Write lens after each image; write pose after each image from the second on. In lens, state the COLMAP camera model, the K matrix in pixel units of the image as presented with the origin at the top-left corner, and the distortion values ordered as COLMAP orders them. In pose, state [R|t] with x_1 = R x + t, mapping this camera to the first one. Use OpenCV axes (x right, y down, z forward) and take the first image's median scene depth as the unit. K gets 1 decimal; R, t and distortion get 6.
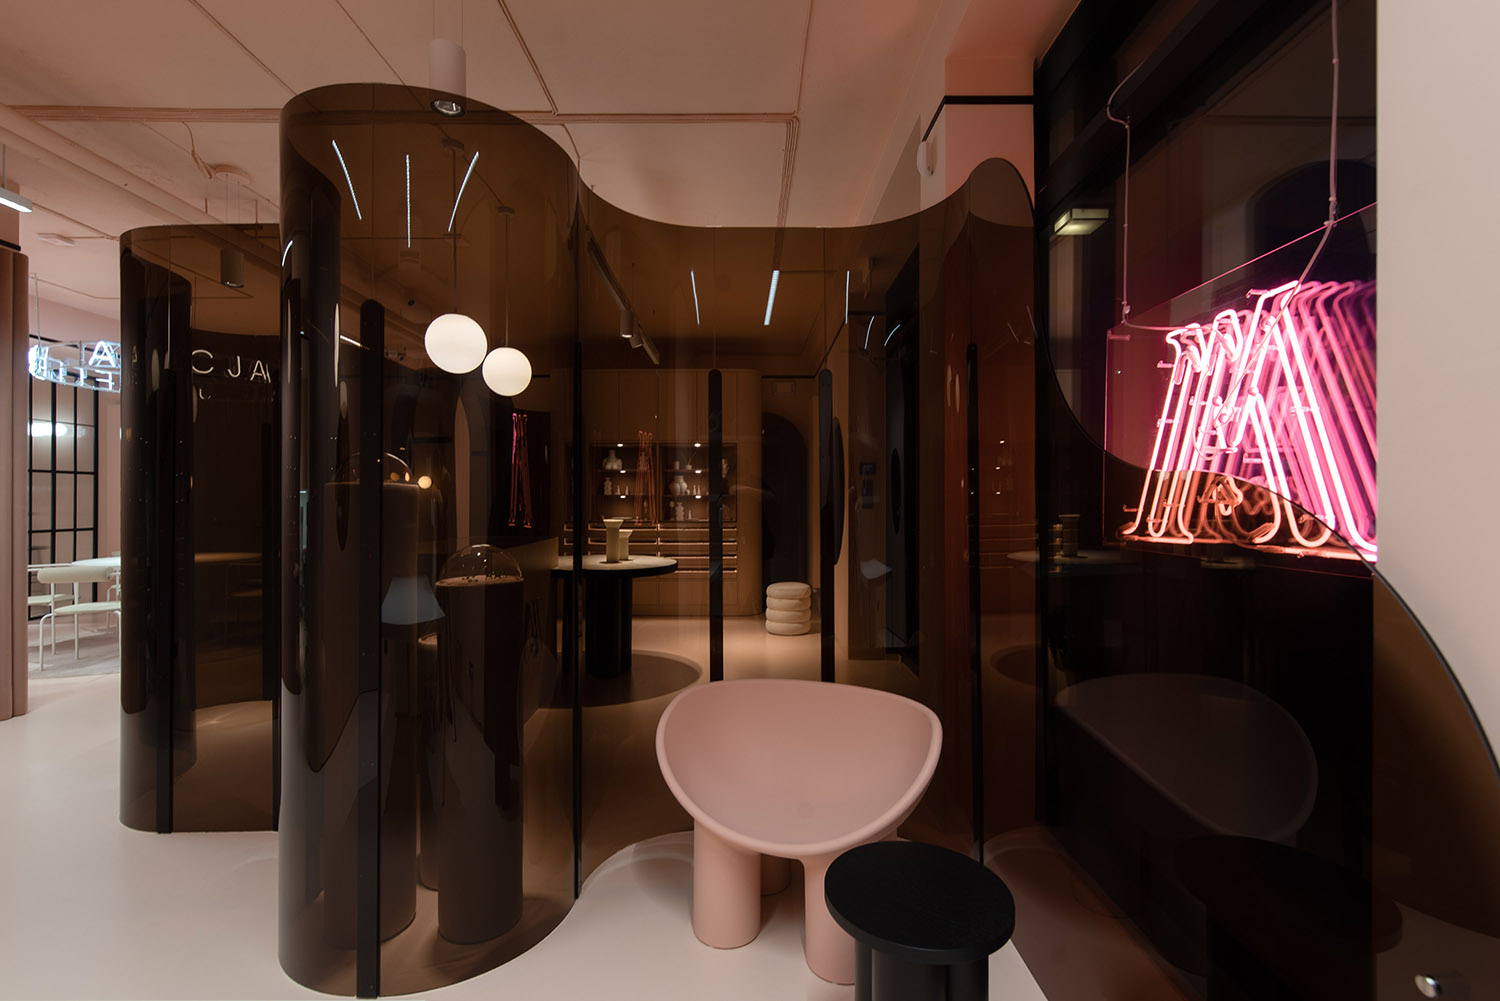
lens RADIAL K [[695.7, 0, 750.0], [0, 695.7, 500.5], [0, 0, 1]] dist [-0.000643, 0.000013]
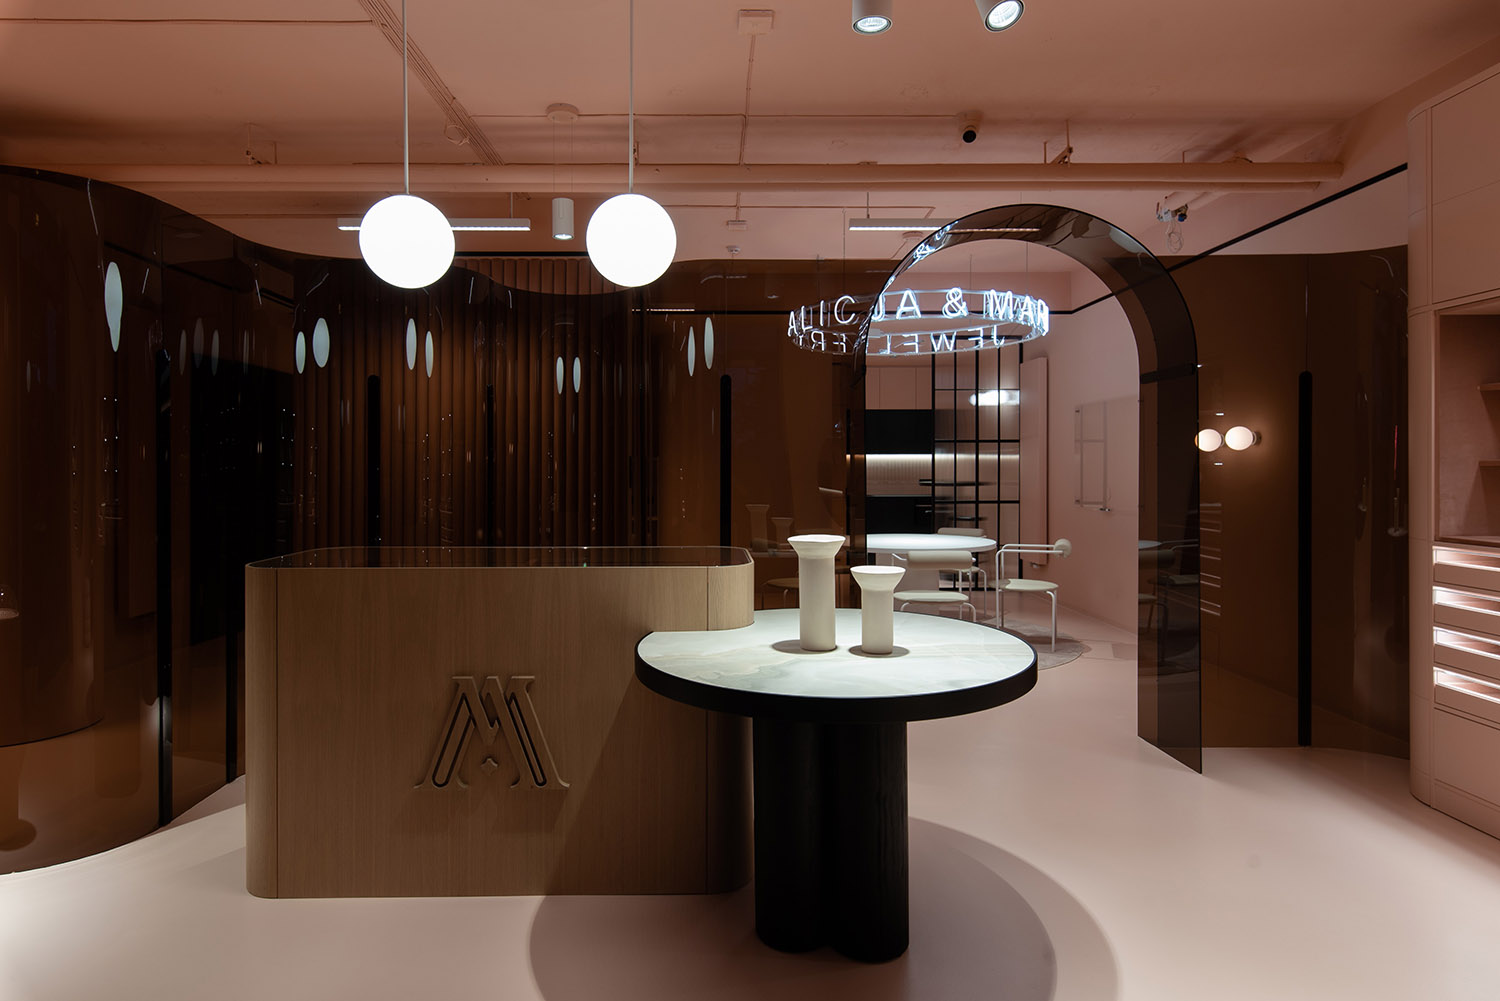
lens RADIAL K [[817.0, 0, 745.4], [0, 817.0, 472.2], [0, 0, 1]] dist [0.021169, -0.000308]
pose [[0.034951, 0.006997, -0.999365, 0.159870], [-0.001711, 0.999974, 0.006941, -0.005321], [0.999388, 0.001467, 0.034962, 0.647824]]
